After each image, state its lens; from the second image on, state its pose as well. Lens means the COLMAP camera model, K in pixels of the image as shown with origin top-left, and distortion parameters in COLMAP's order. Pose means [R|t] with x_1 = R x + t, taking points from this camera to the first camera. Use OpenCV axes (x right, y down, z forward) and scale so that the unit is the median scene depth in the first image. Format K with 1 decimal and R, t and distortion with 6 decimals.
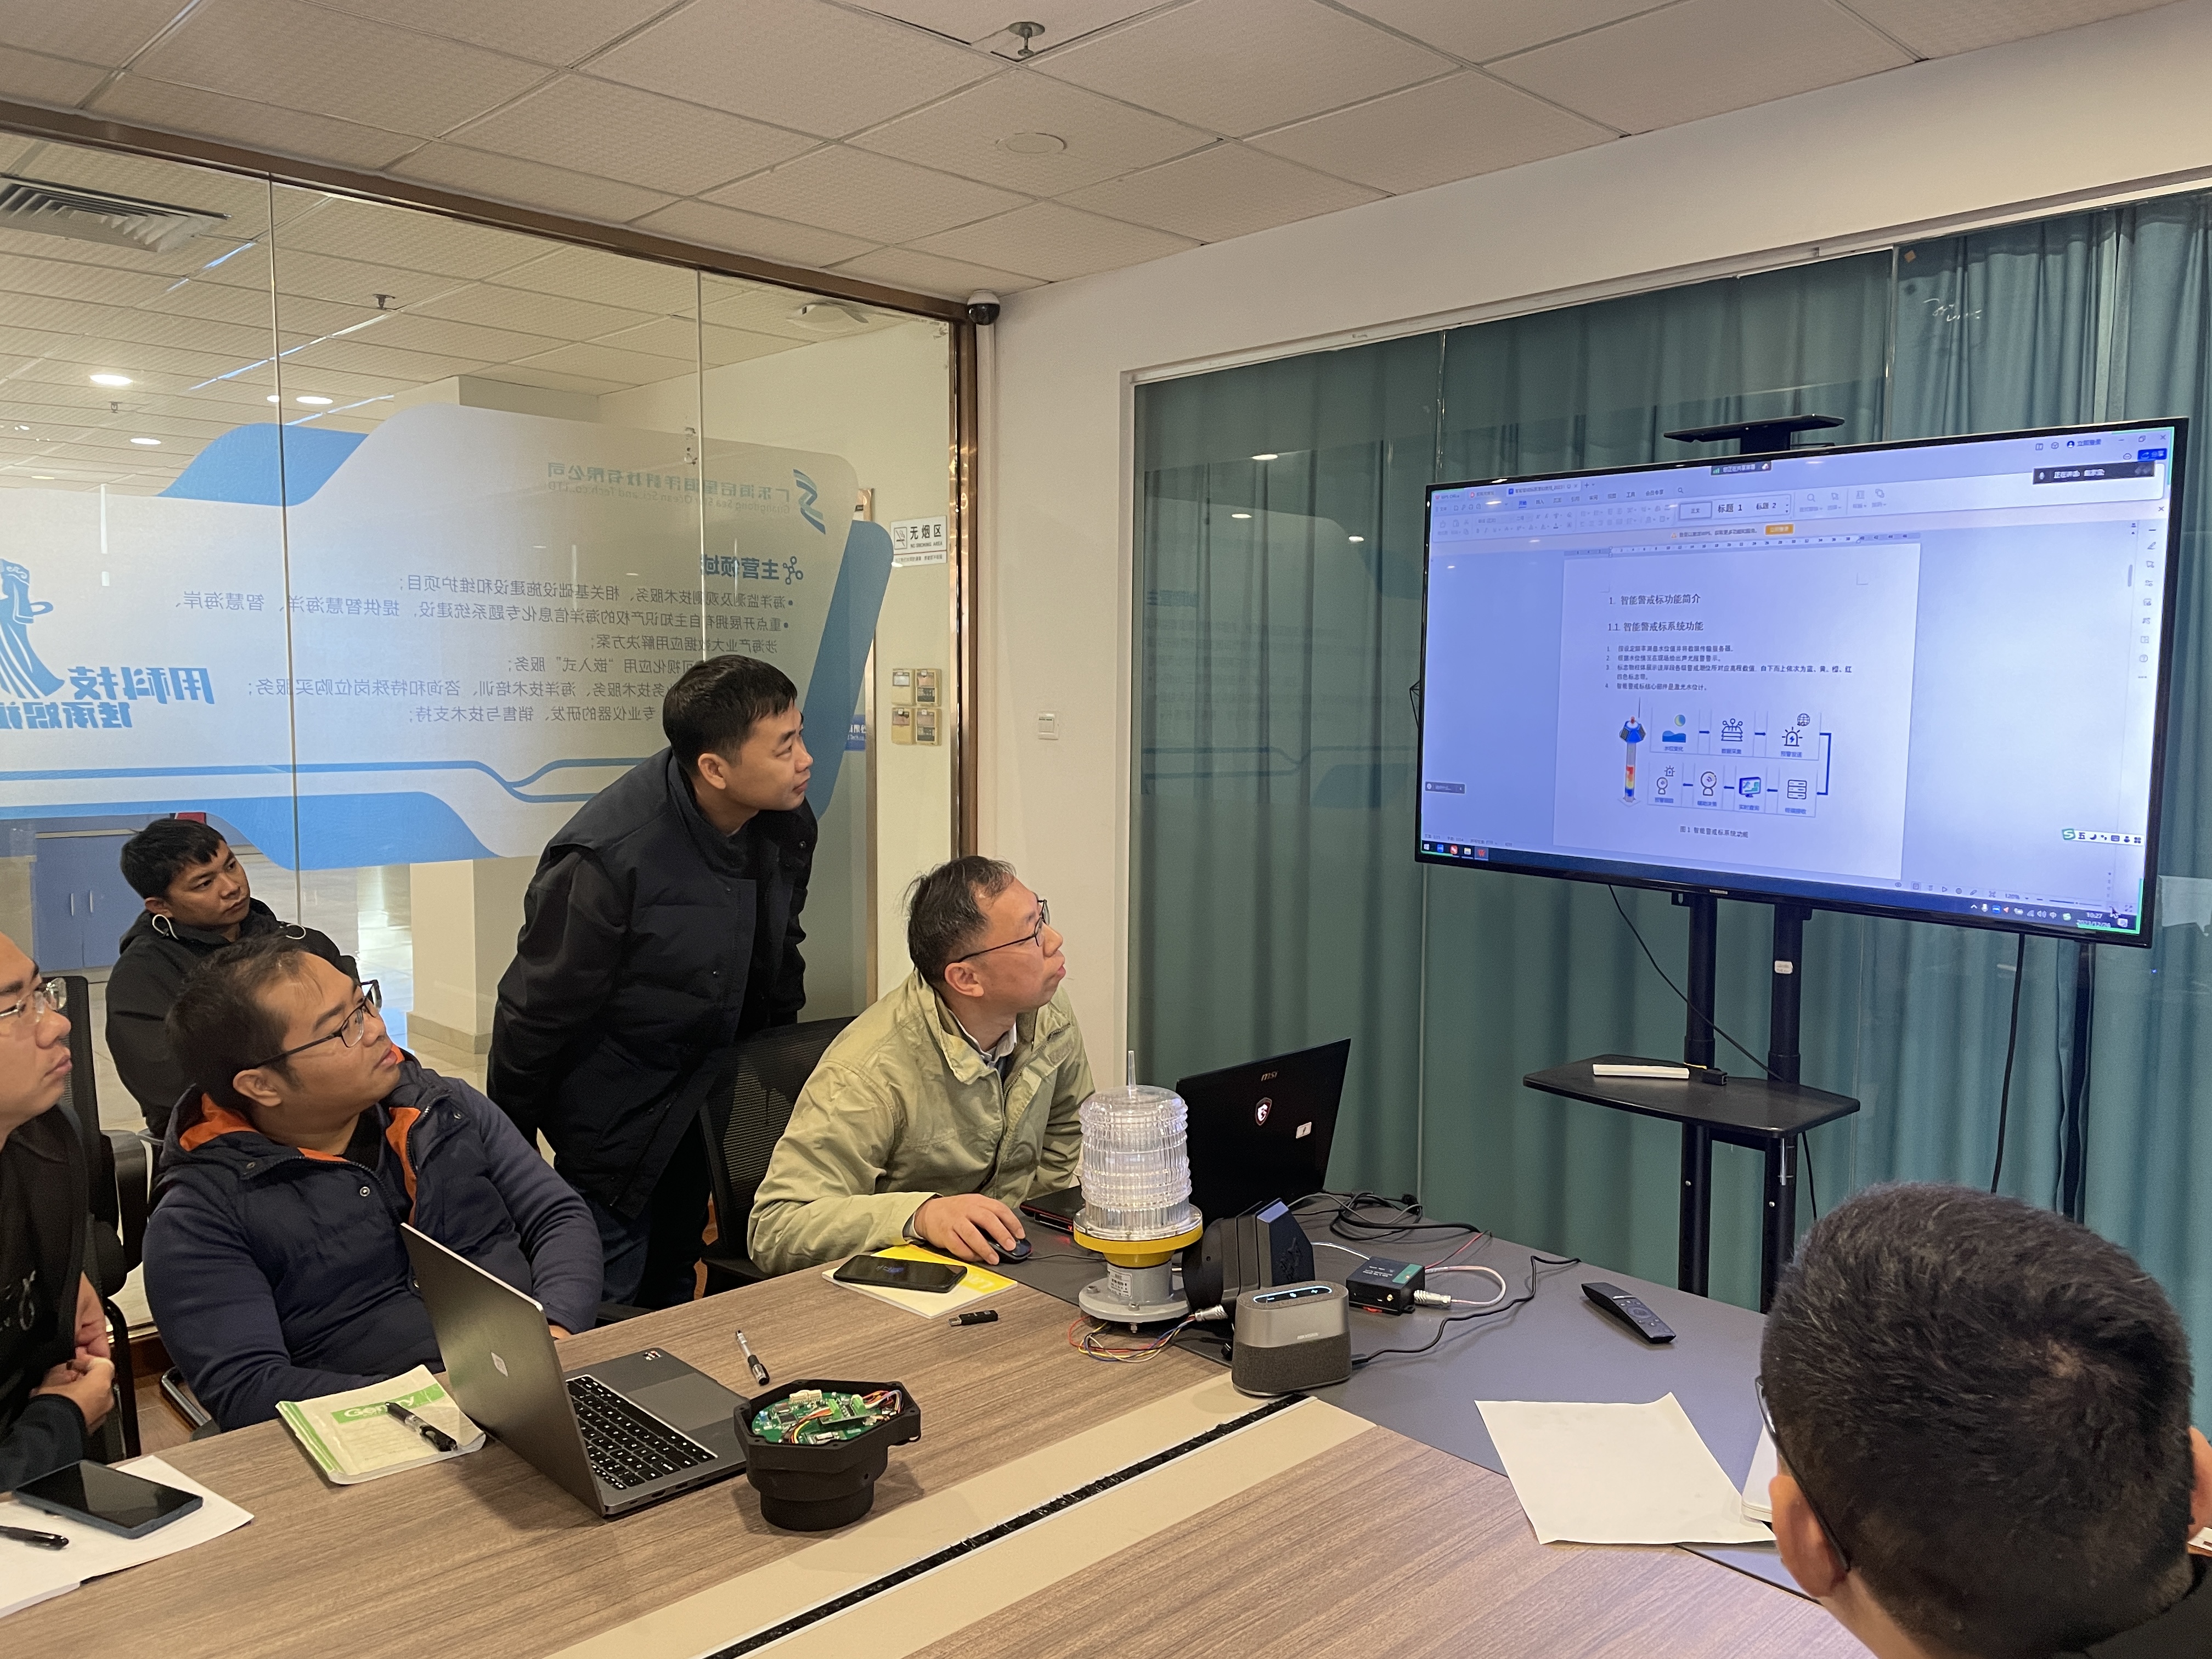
lens RADIAL K [[1653.0, 0, 1110.3], [0, 1653.0, 821.0], [0, 0, 1]] dist [0.088001, -0.120351]
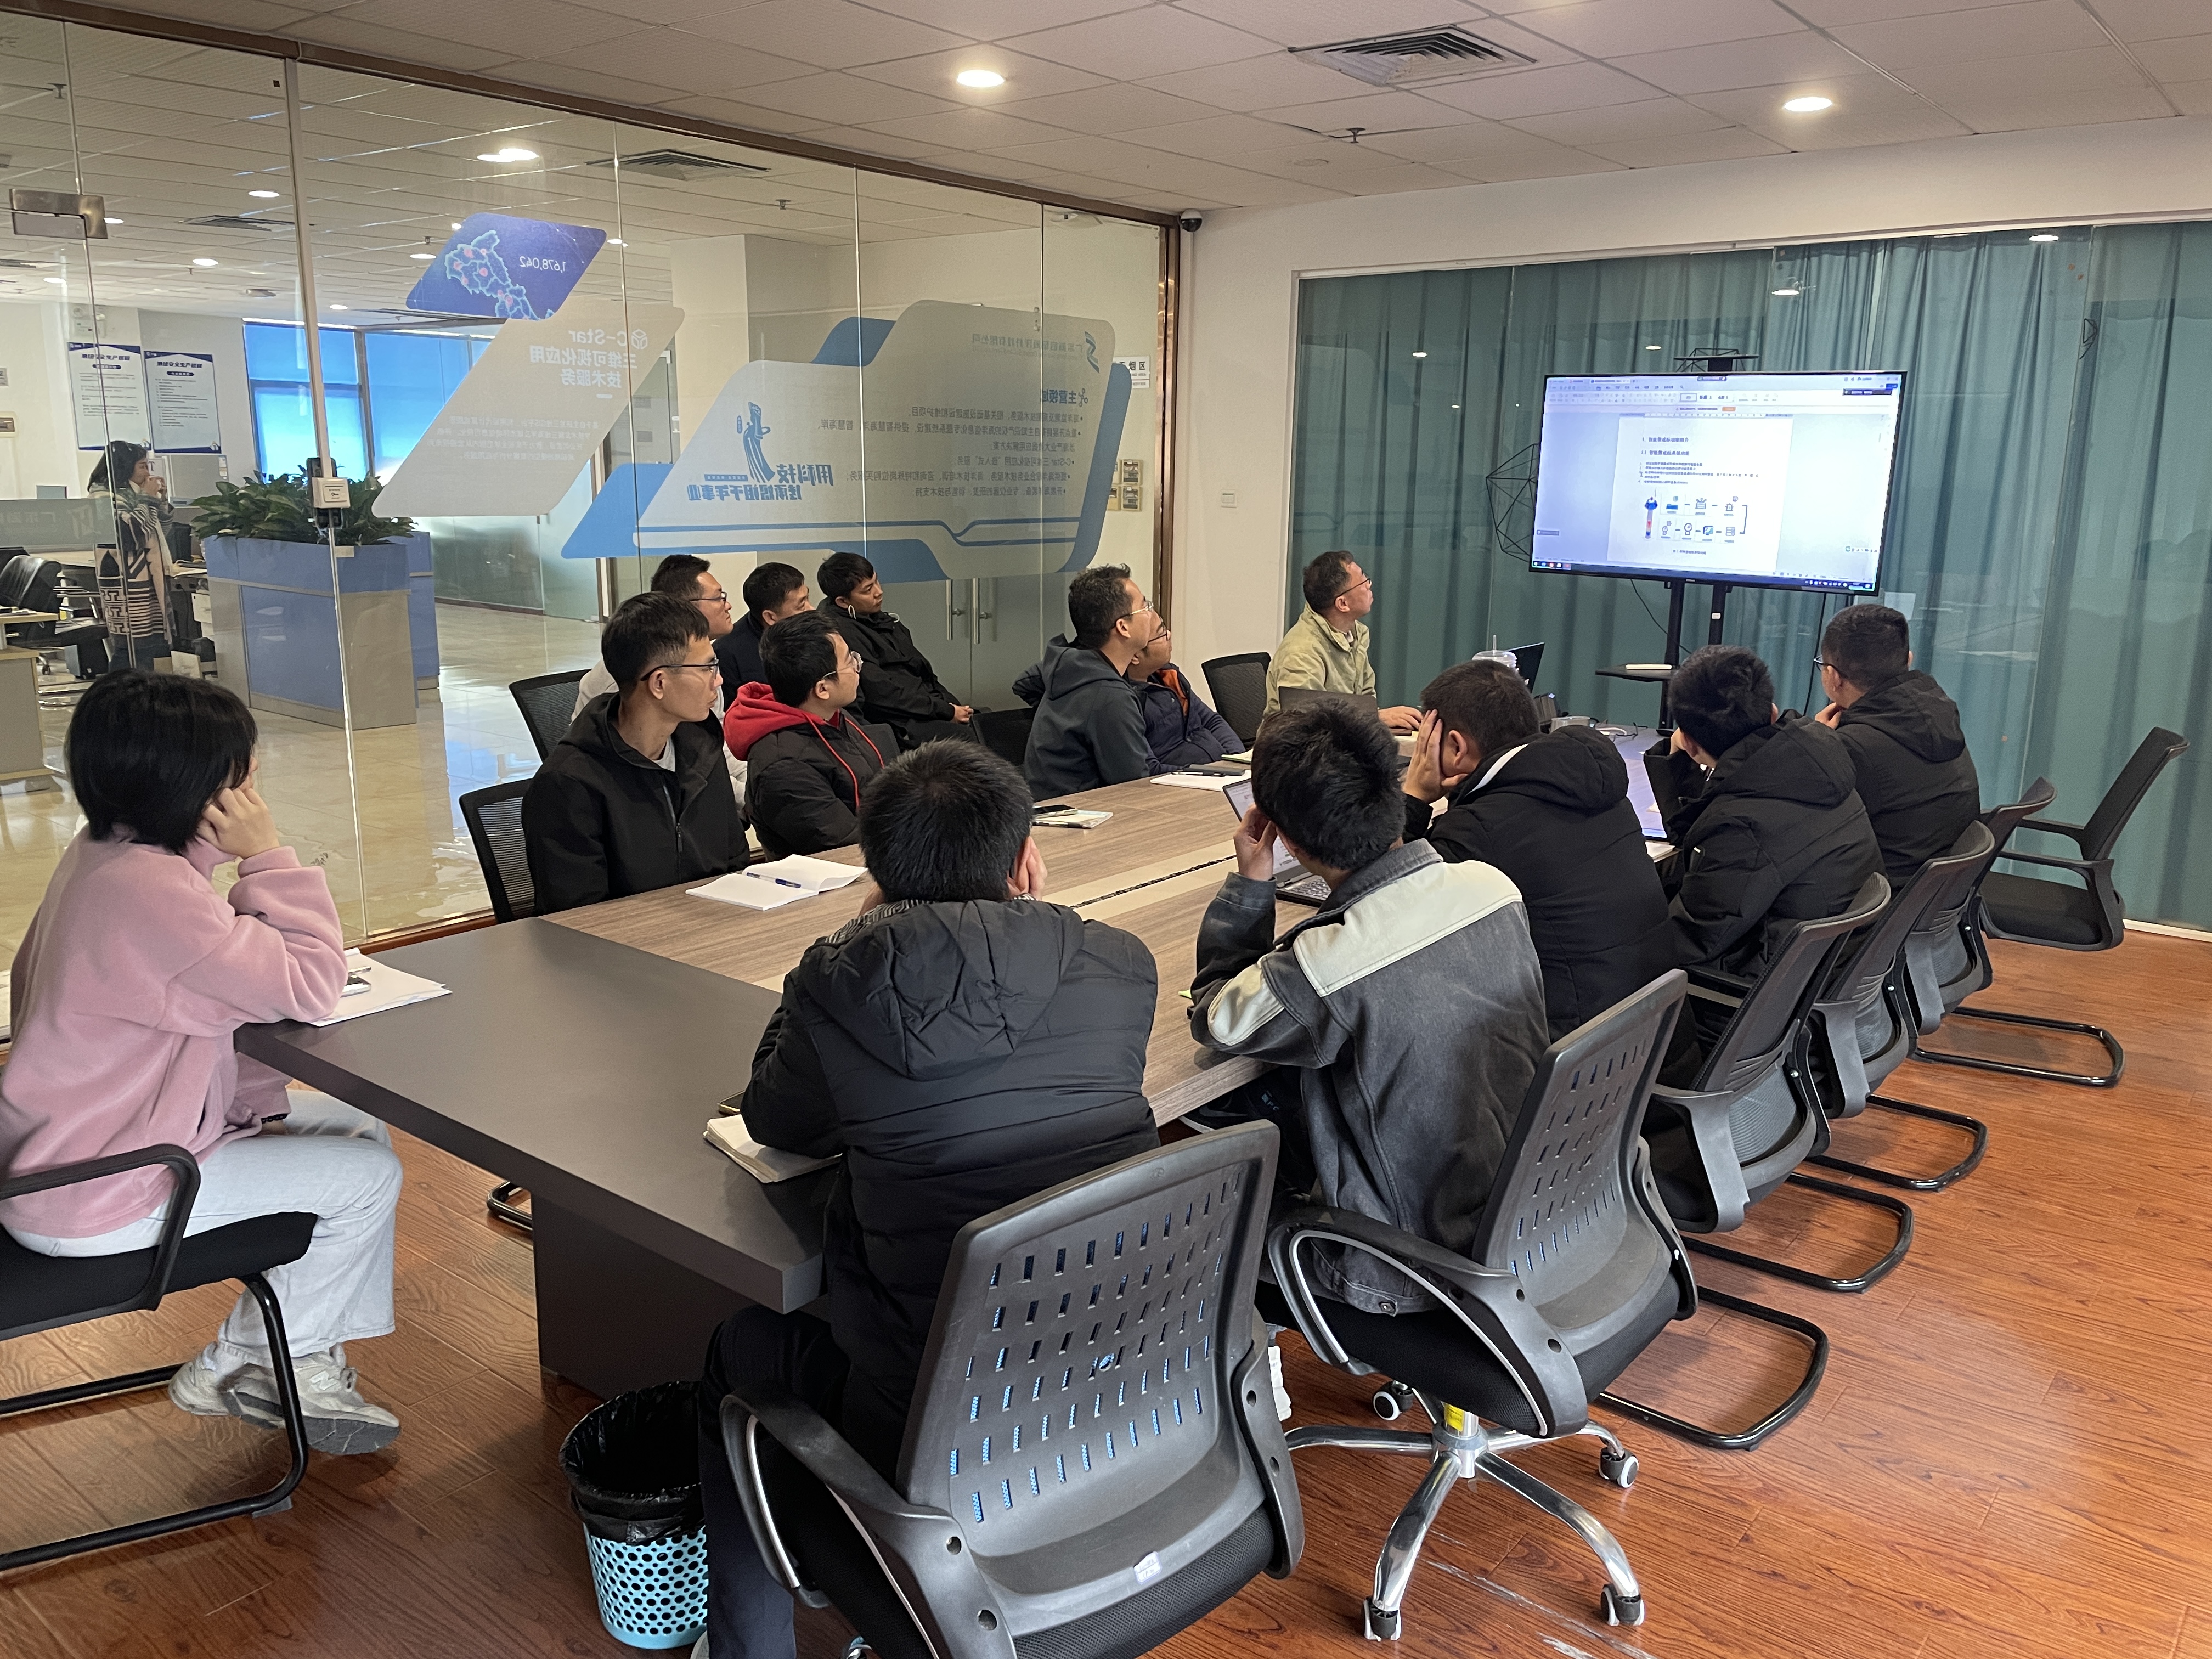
lens RADIAL K [[1653.0, 0, 1096.6], [0, 1653.0, 825.8], [0, 0, 1]] dist [0.088001, -0.120351]
pose [[0.991966, -0.020443, 0.124846, -0.614993], [0.002566, 0.989905, 0.141708, 0.044733], [-0.126482, -0.140249, 0.982004, -0.975174]]
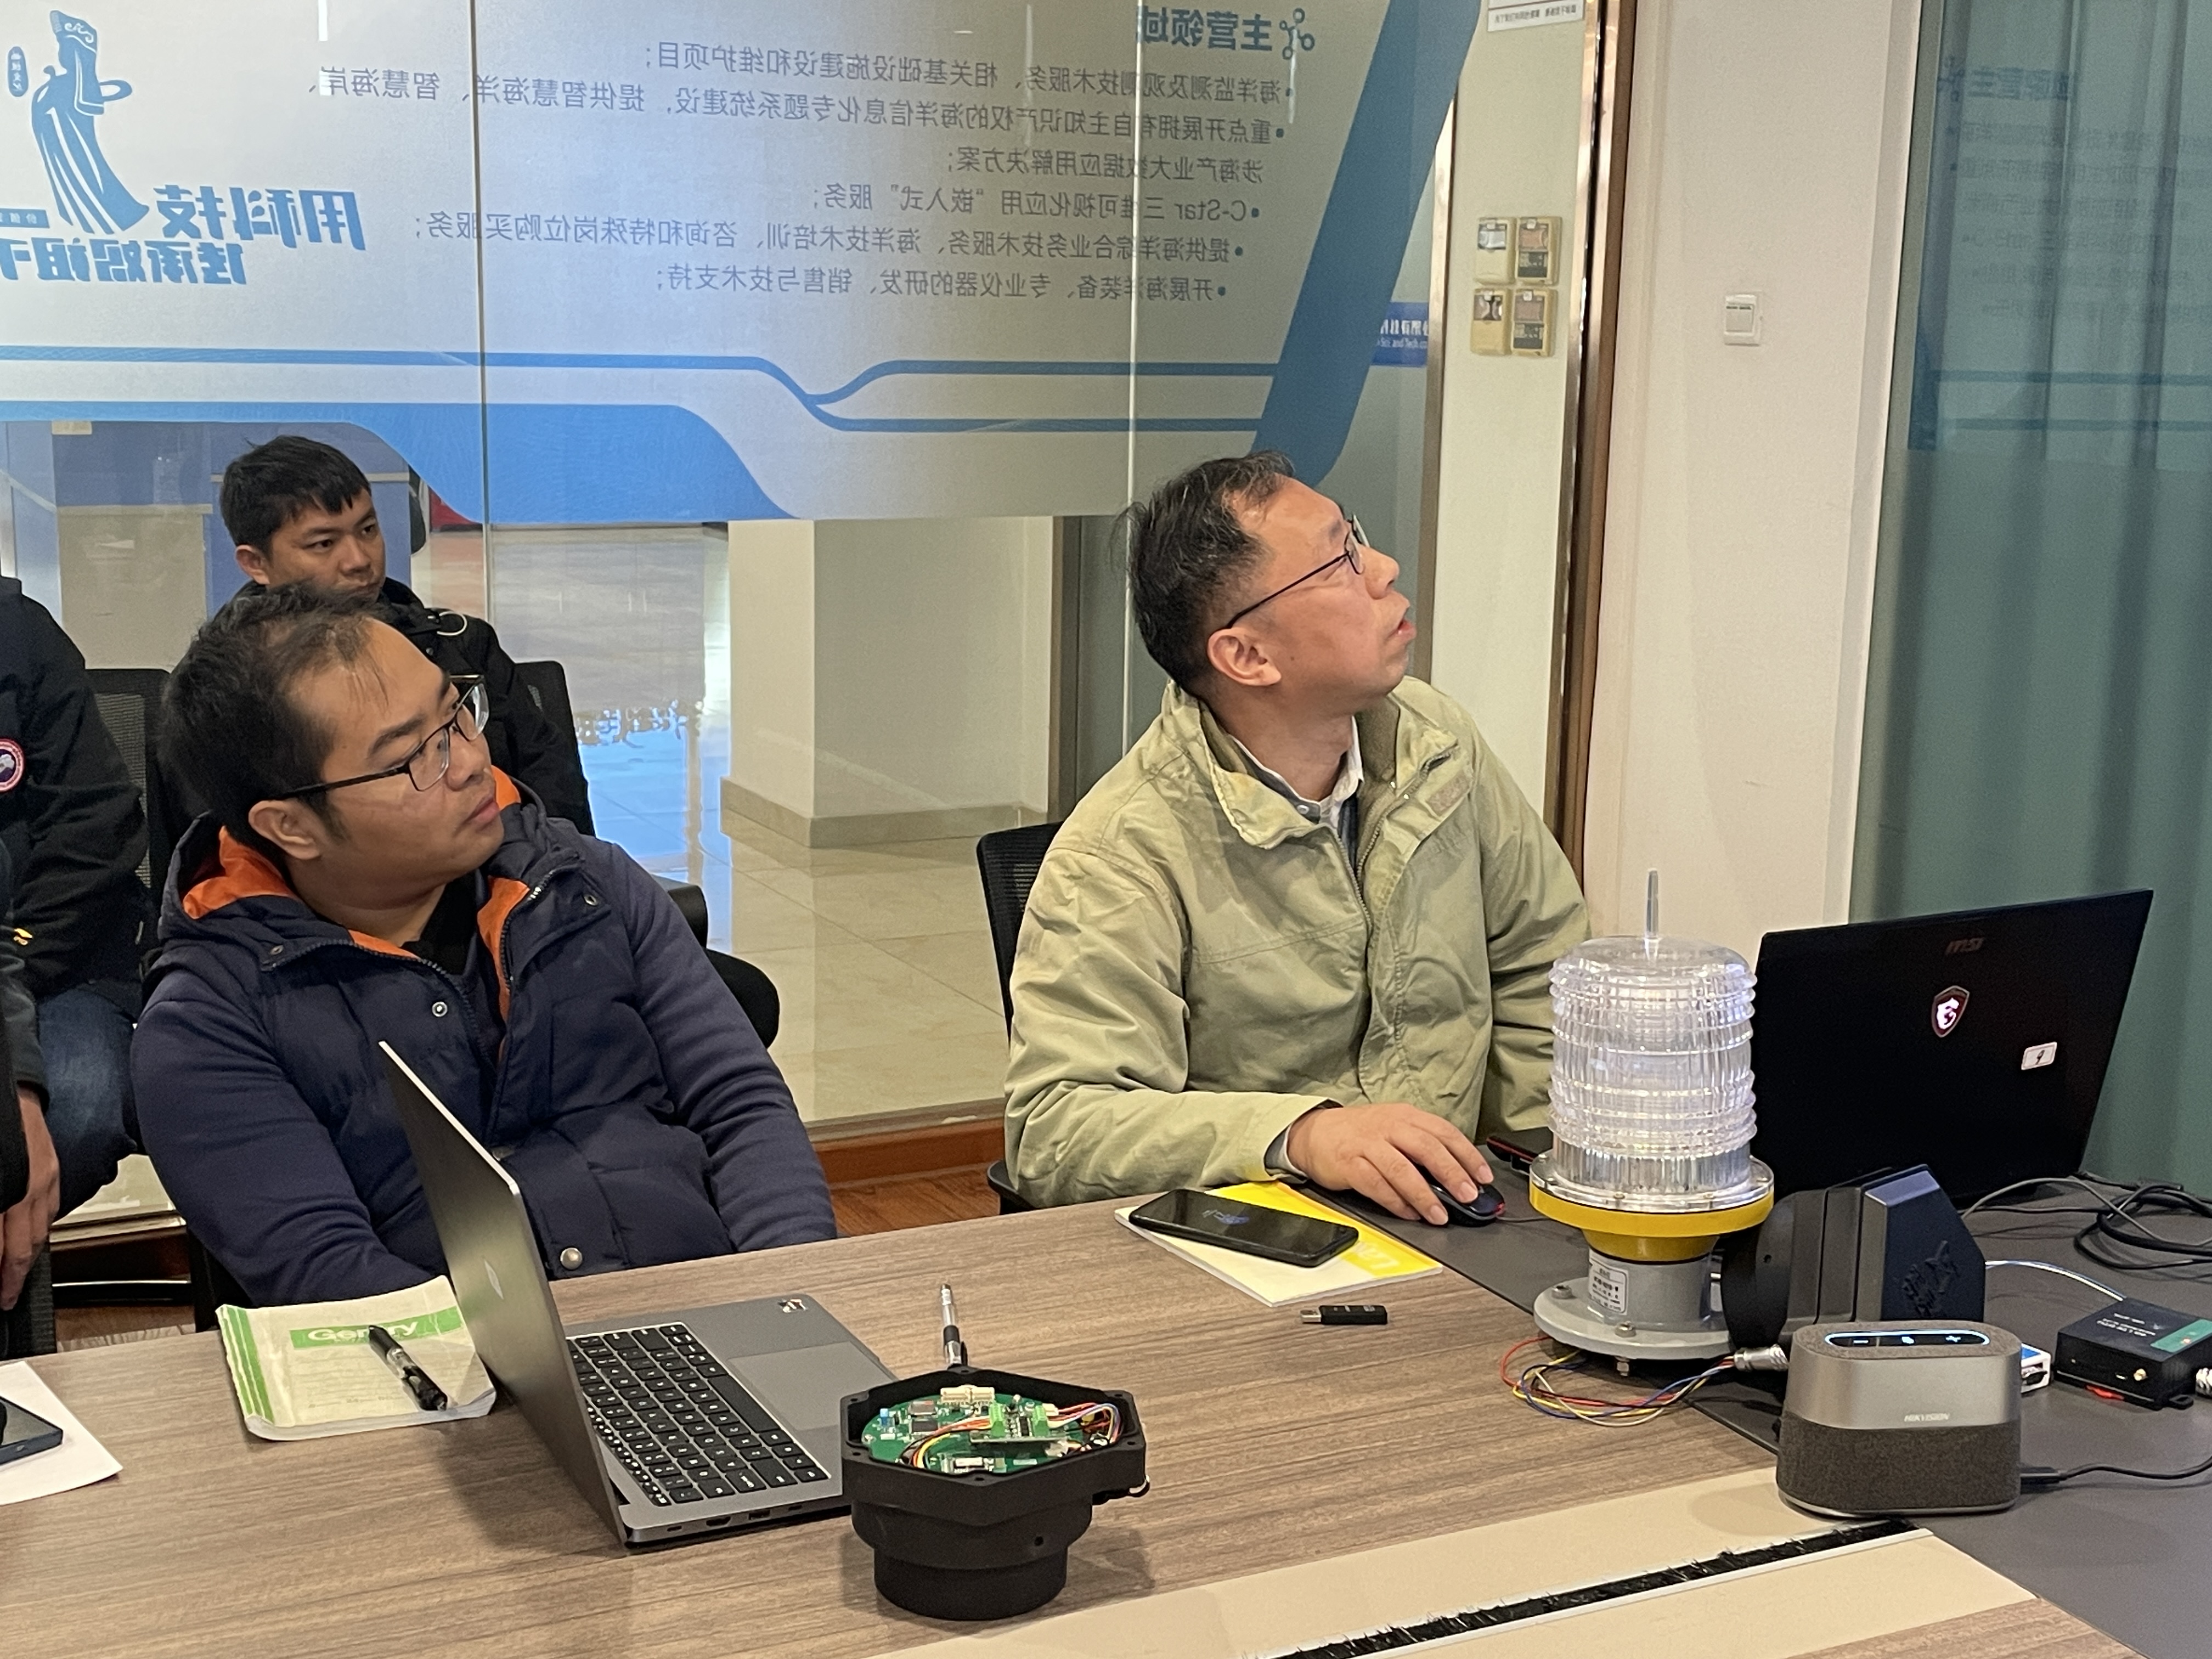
lens RADIAL K [[2817.7, 0, 1120.8], [0, 2817.7, 824.7], [0, 0, 1]] dist [0.055825, 0.000000]
pose [[0.957188, 0.067820, -0.281410, 0.067507], [-0.037862, 0.993147, 0.110566, 0.020360], [0.286980, -0.095177, 0.953197, 0.055163]]
